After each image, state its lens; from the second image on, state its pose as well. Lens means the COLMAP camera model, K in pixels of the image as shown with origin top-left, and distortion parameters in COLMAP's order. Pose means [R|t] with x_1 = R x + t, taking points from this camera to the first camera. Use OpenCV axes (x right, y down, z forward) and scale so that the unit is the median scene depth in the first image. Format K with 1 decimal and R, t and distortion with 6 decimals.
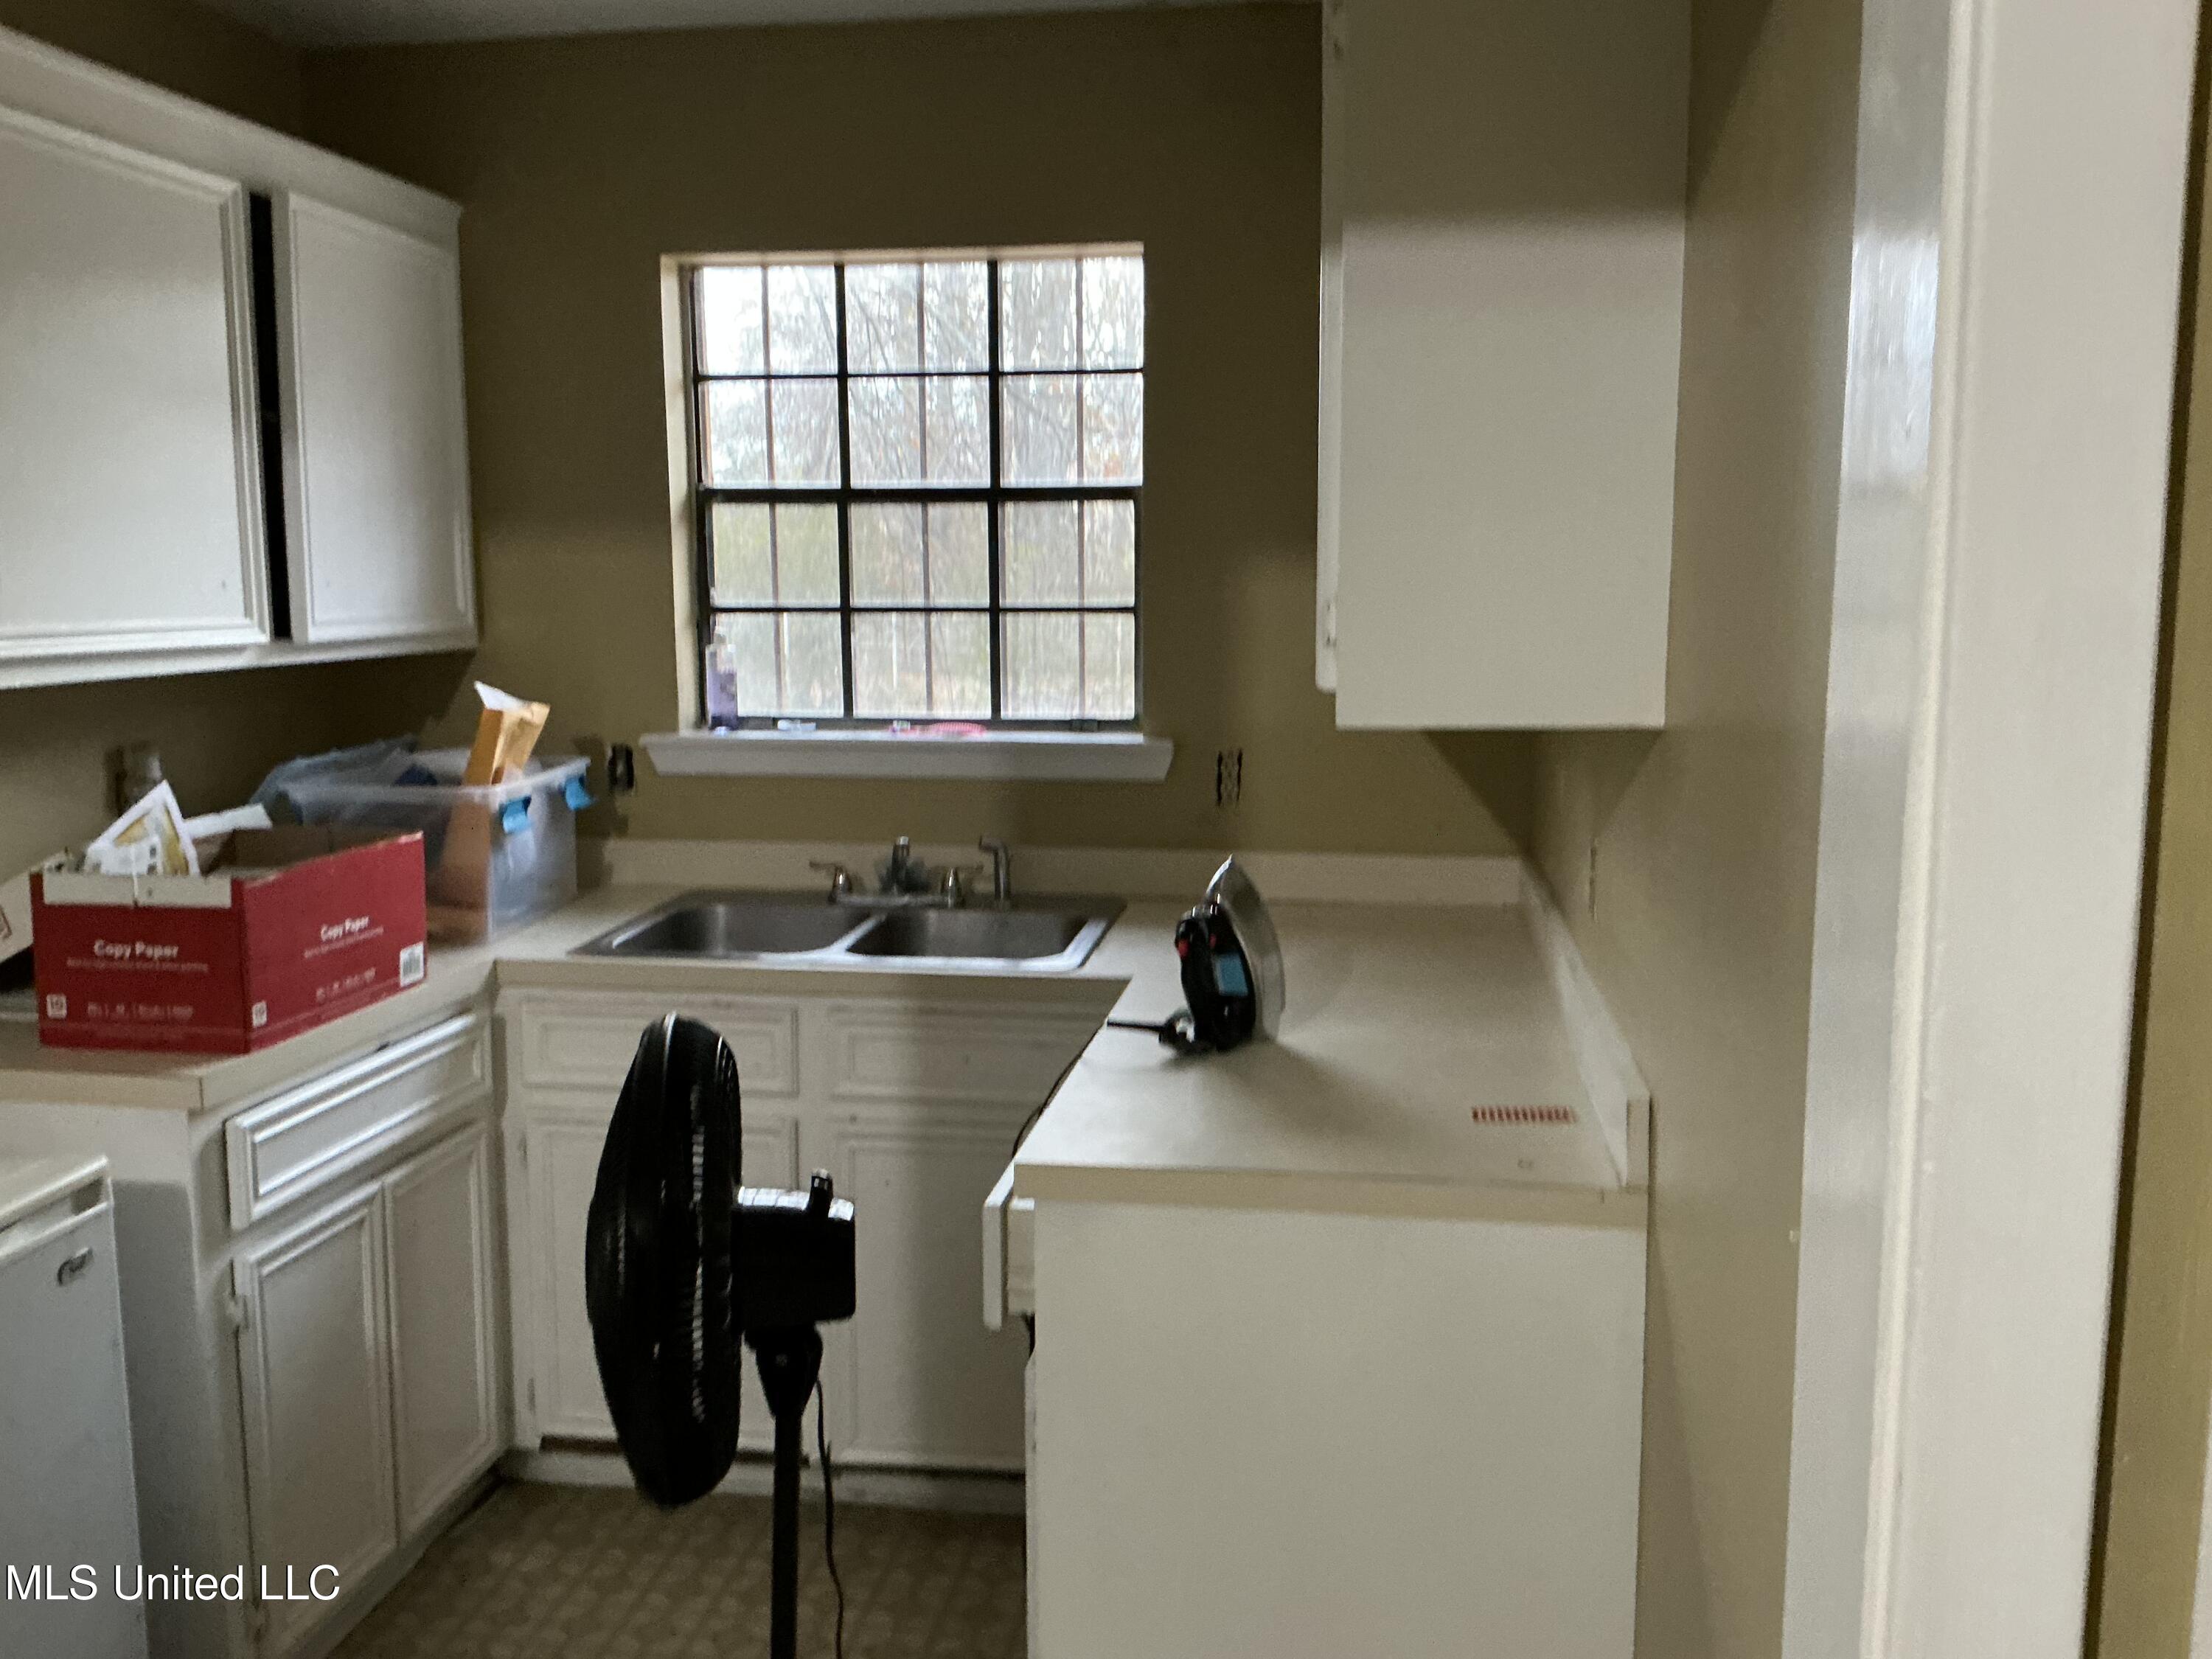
lens RADIAL K [[1741.0, 0, 1112.1], [0, 1741.0, 791.6], [0, 0, 1]] dist [0.127821, -0.225679]
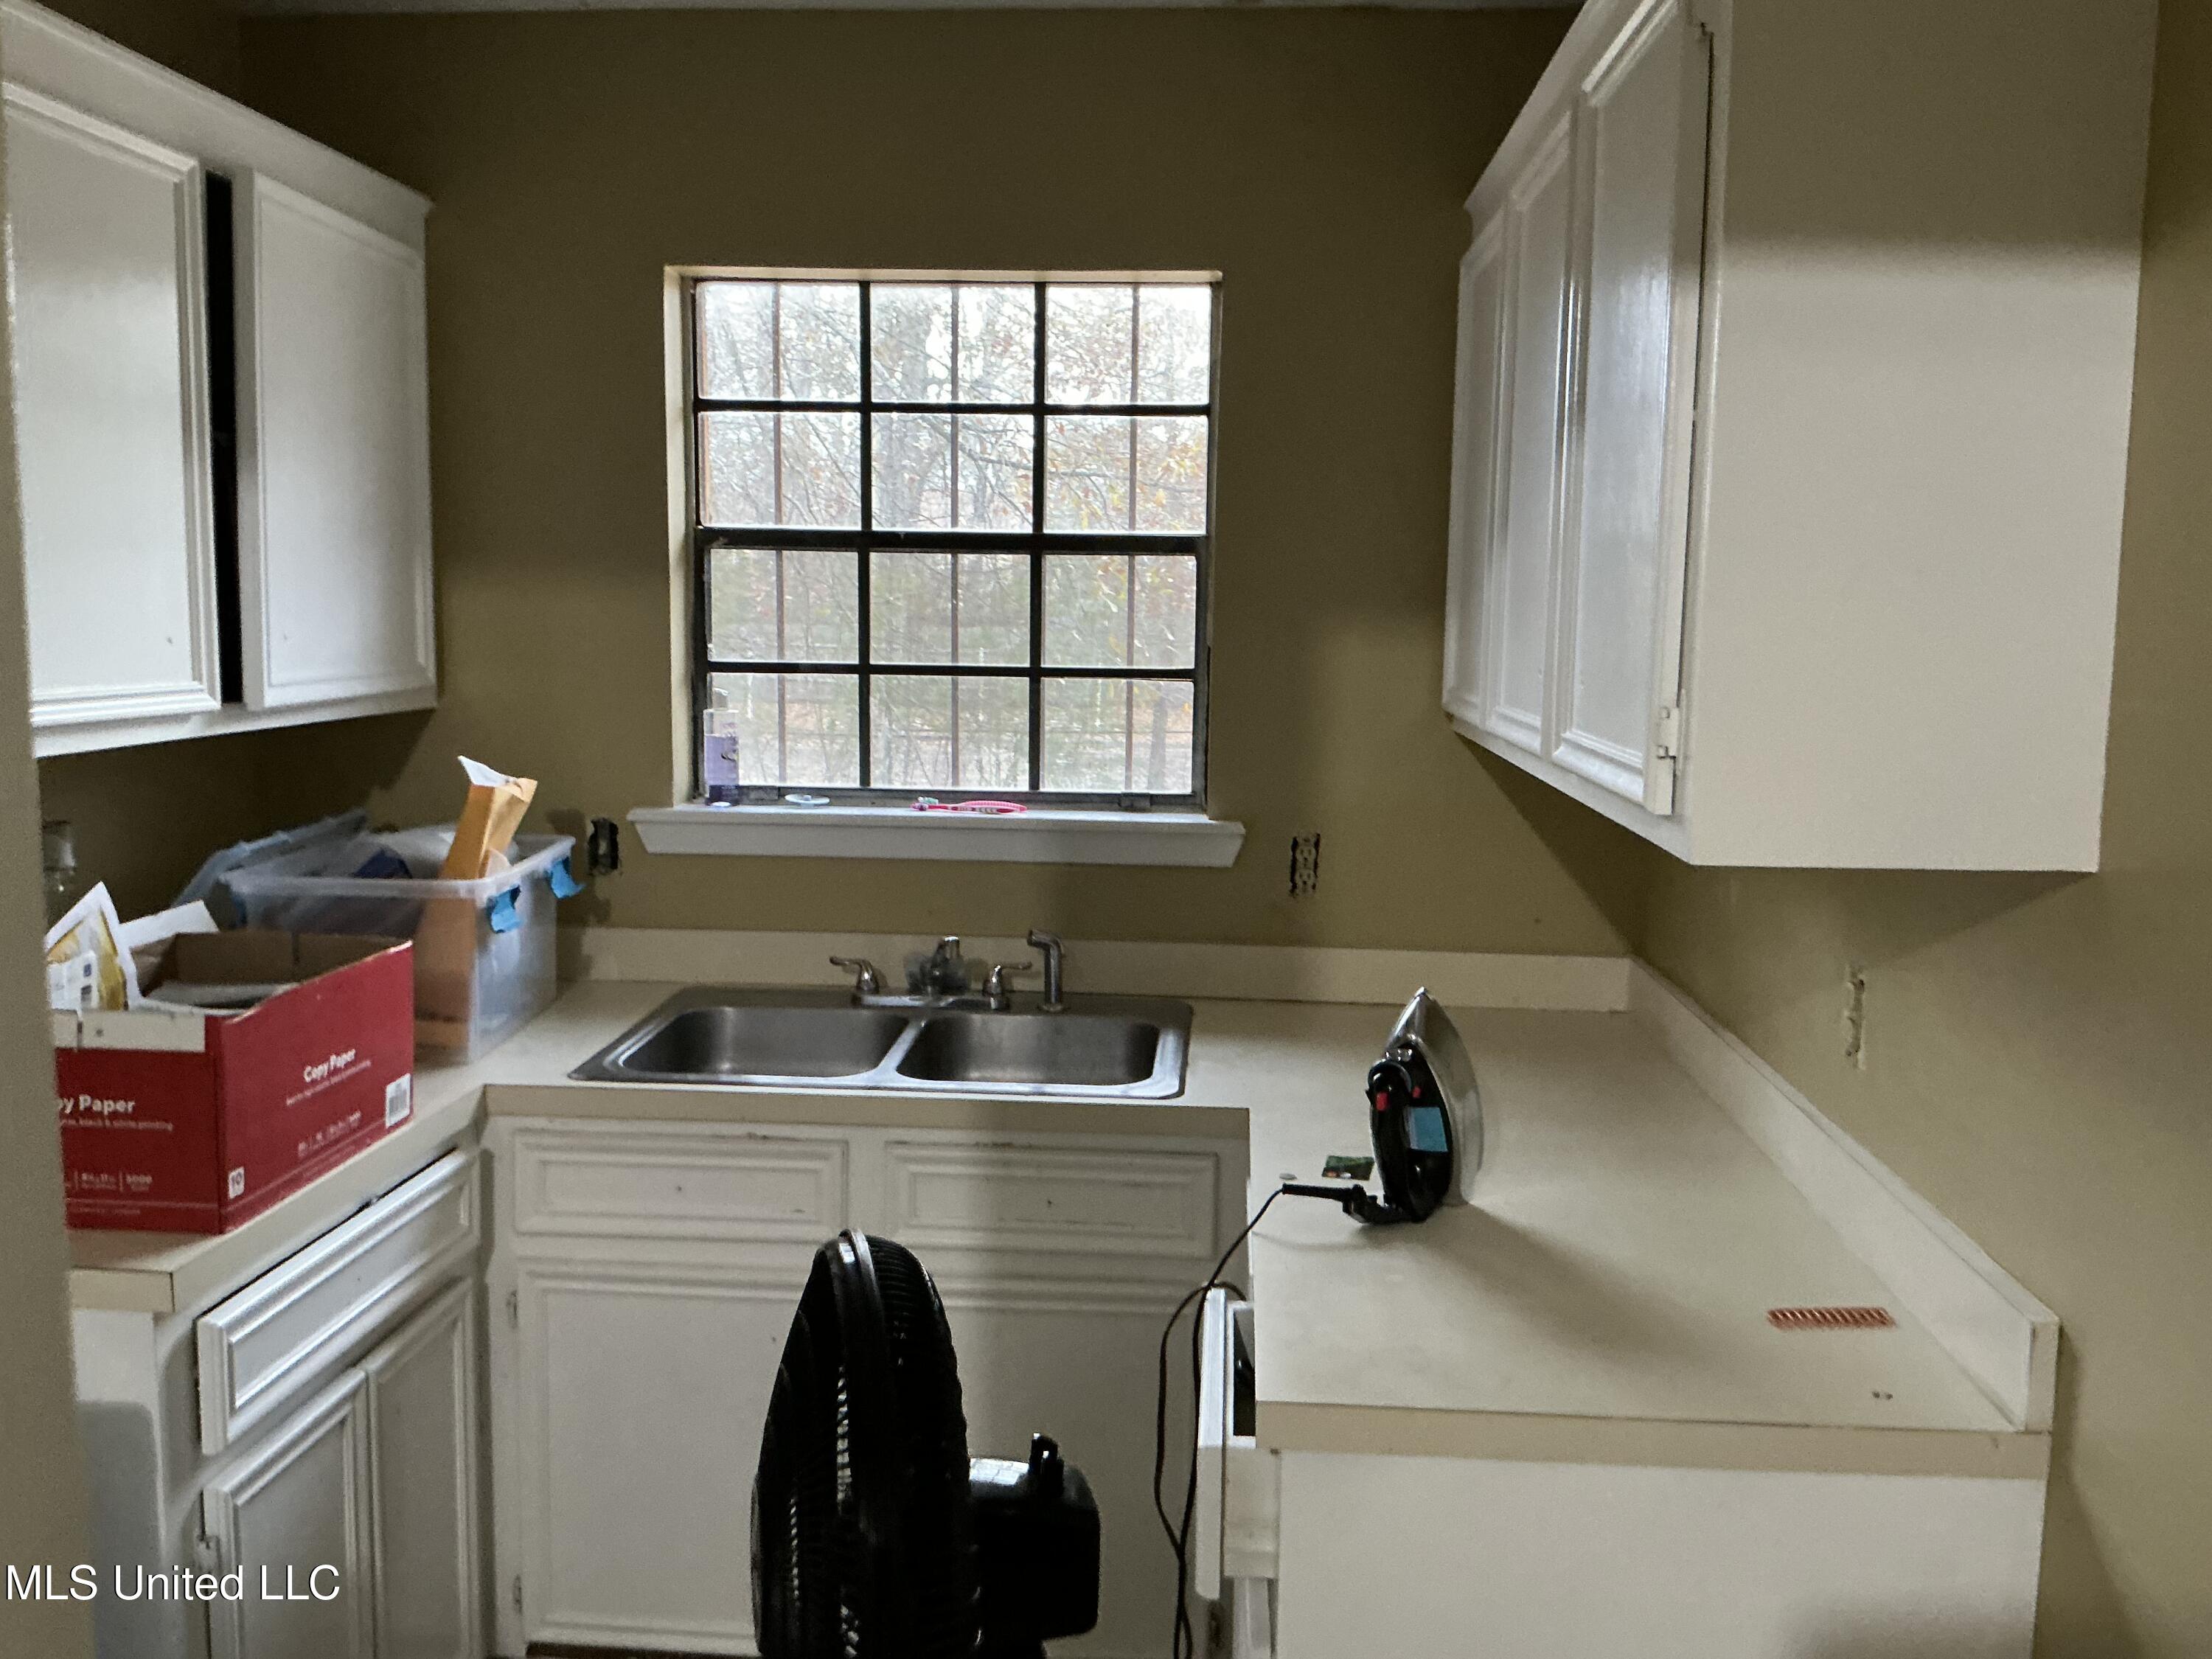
lens RADIAL K [[1741.0, 0, 1112.1], [0, 1741.0, 791.6], [0, 0, 1]] dist [0.127821, -0.225679]
pose [[0.995893, 0.009754, 0.090013, -0.121707], [-0.008383, 0.999843, -0.015597, -0.033088], [-0.090151, 0.014778, 0.995818, 0.121190]]
